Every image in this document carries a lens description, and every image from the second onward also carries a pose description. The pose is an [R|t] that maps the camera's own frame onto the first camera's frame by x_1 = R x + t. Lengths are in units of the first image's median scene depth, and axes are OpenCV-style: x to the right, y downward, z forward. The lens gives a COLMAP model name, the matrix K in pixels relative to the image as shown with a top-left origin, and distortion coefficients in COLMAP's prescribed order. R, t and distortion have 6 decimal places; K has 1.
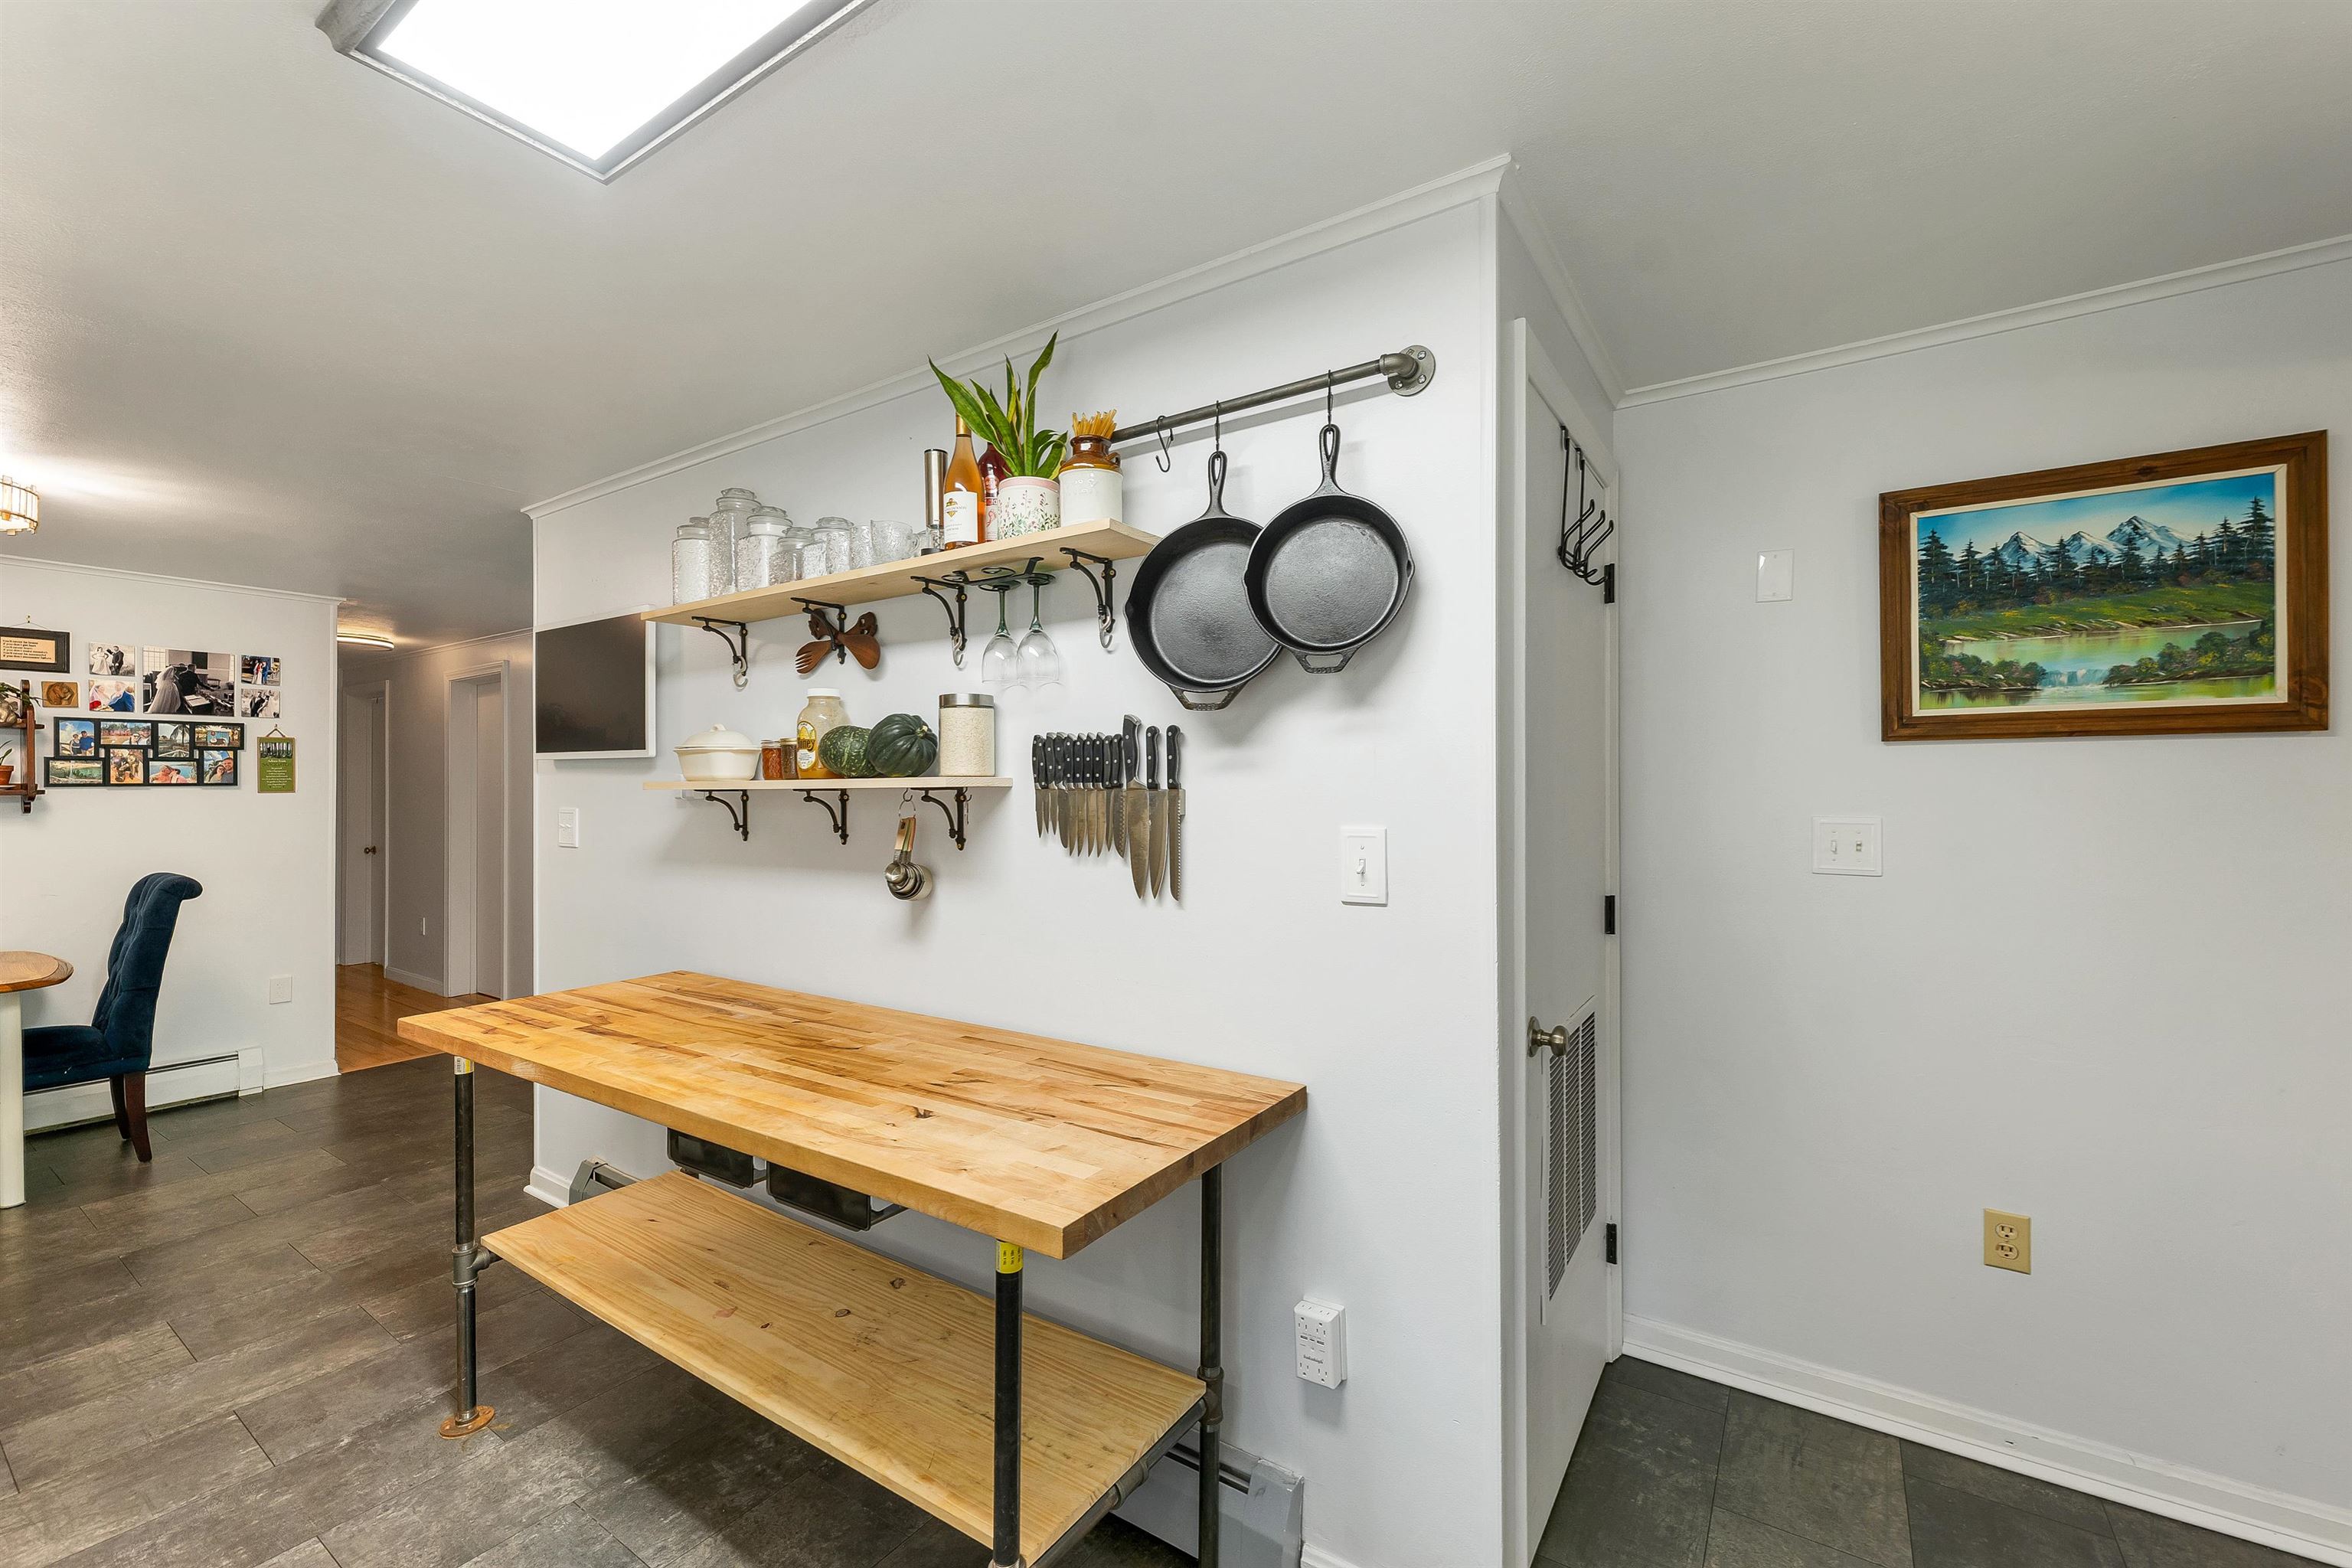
lens RADIAL K [[962.5, 0, 1195.7], [0, 962.5, 775.7], [0, 0, 1]] dist [0.002847, -0.001332]
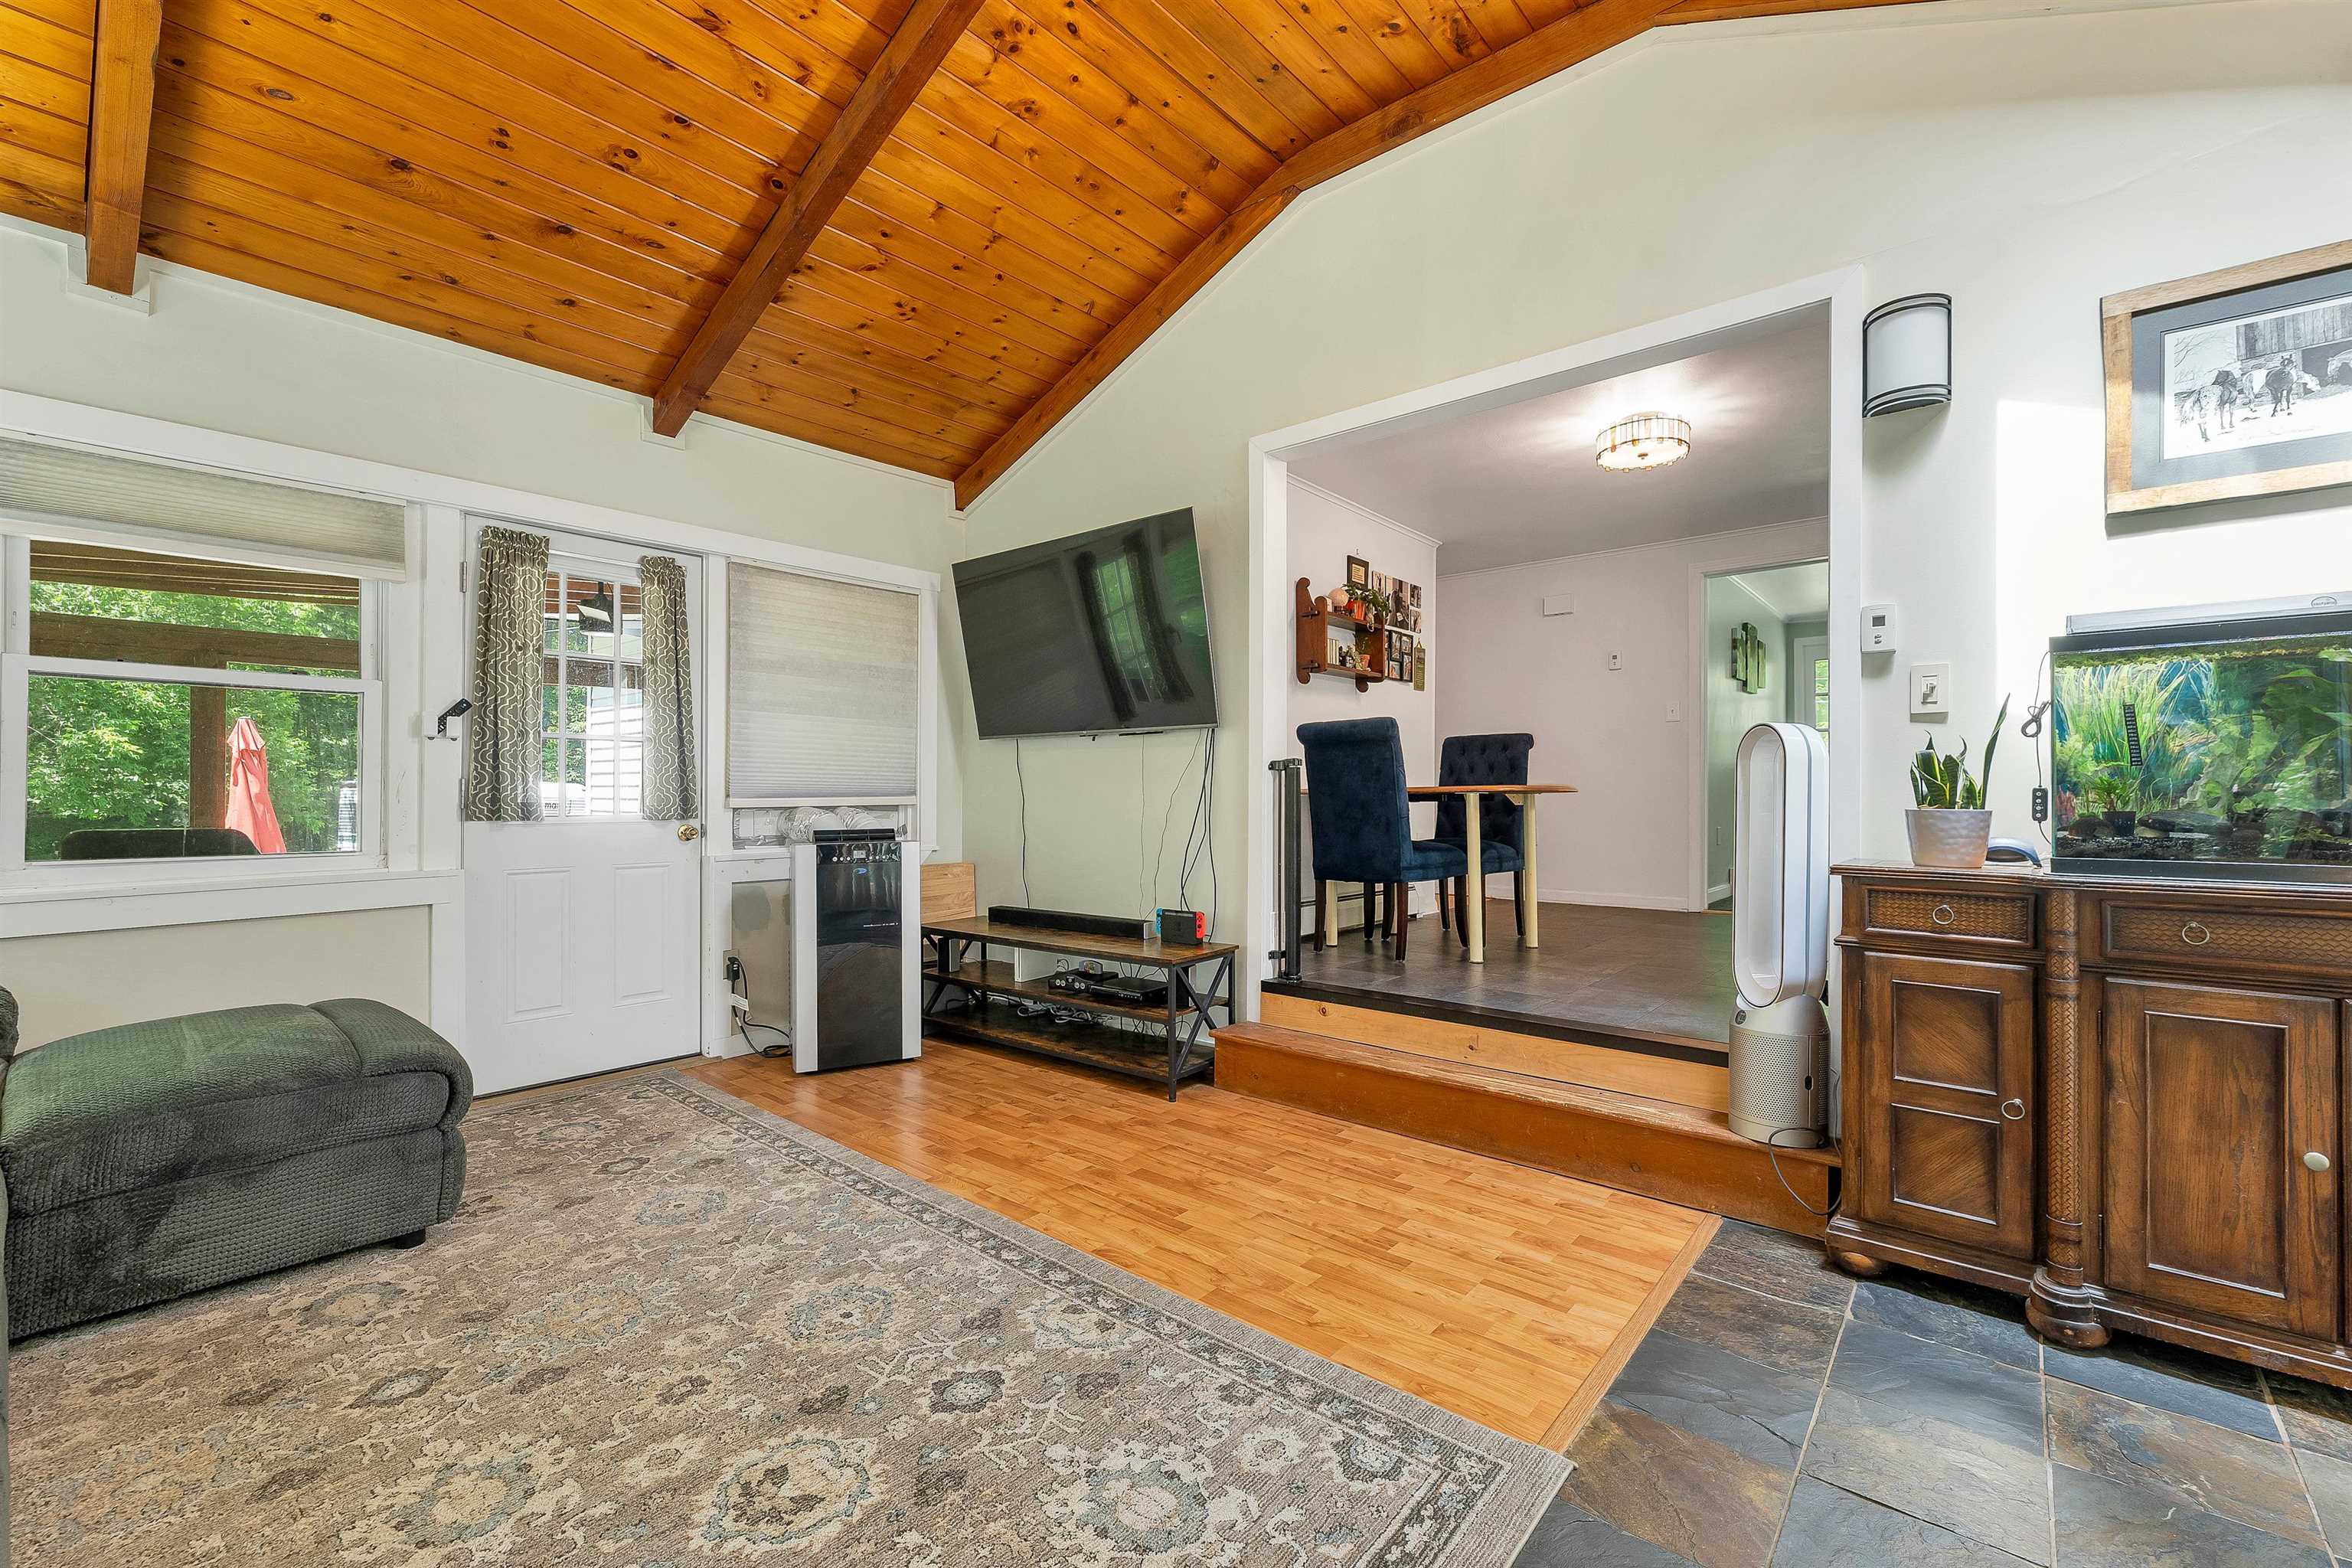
lens RADIAL K [[982.7, 0, 1175.3], [0, 982.7, 787.5], [0, 0, 1]] dist [0.001475, 0.000030]
pose [[0.991130, 0.010864, -0.132452, -1.226597], [-0.010588, 0.999940, 0.002795, 0.164112], [0.132475, -0.001368, 0.991185, -0.393259]]
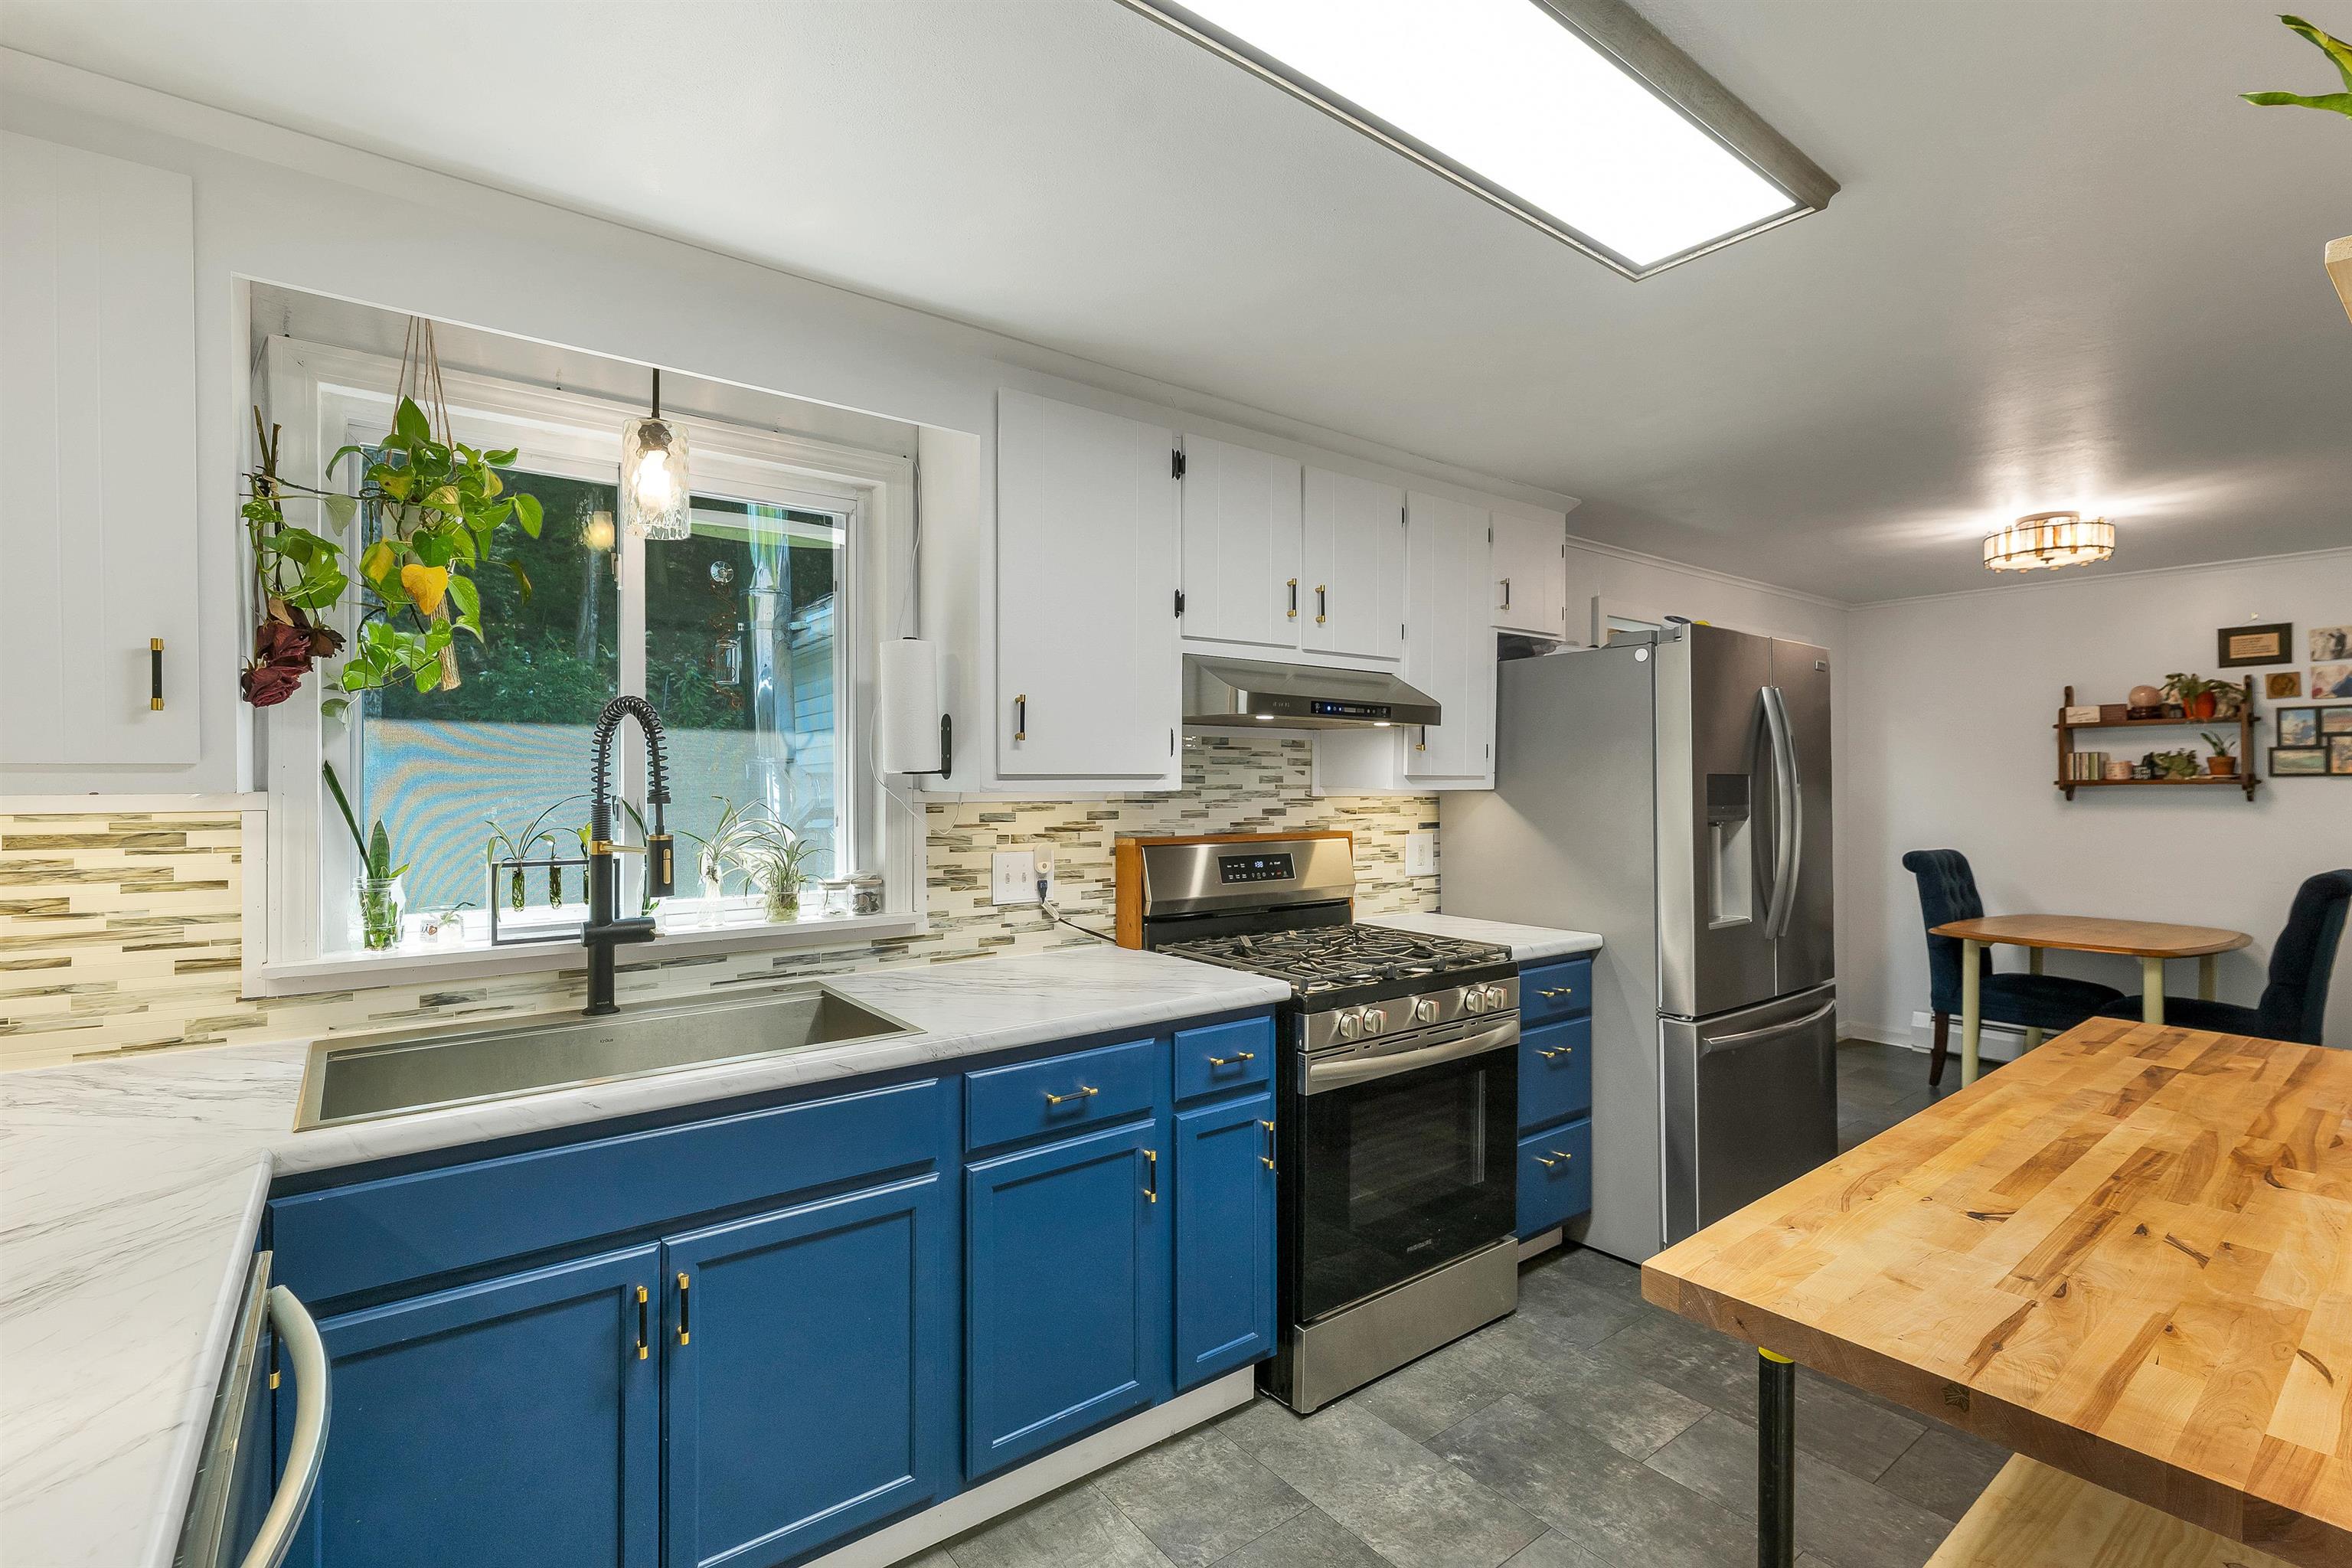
lens RADIAL K [[1059.4, 0, 1158.1], [0, 1059.4, 784.0], [0, 0, 1]] dist [0.000765, 0.000396]
pose [[-0.335654, 0.007220, -0.941958, 0.266835], [0.012941, 0.999912, 0.003053, 0.000924], [0.941896, -0.011165, -0.335718, 0.251440]]
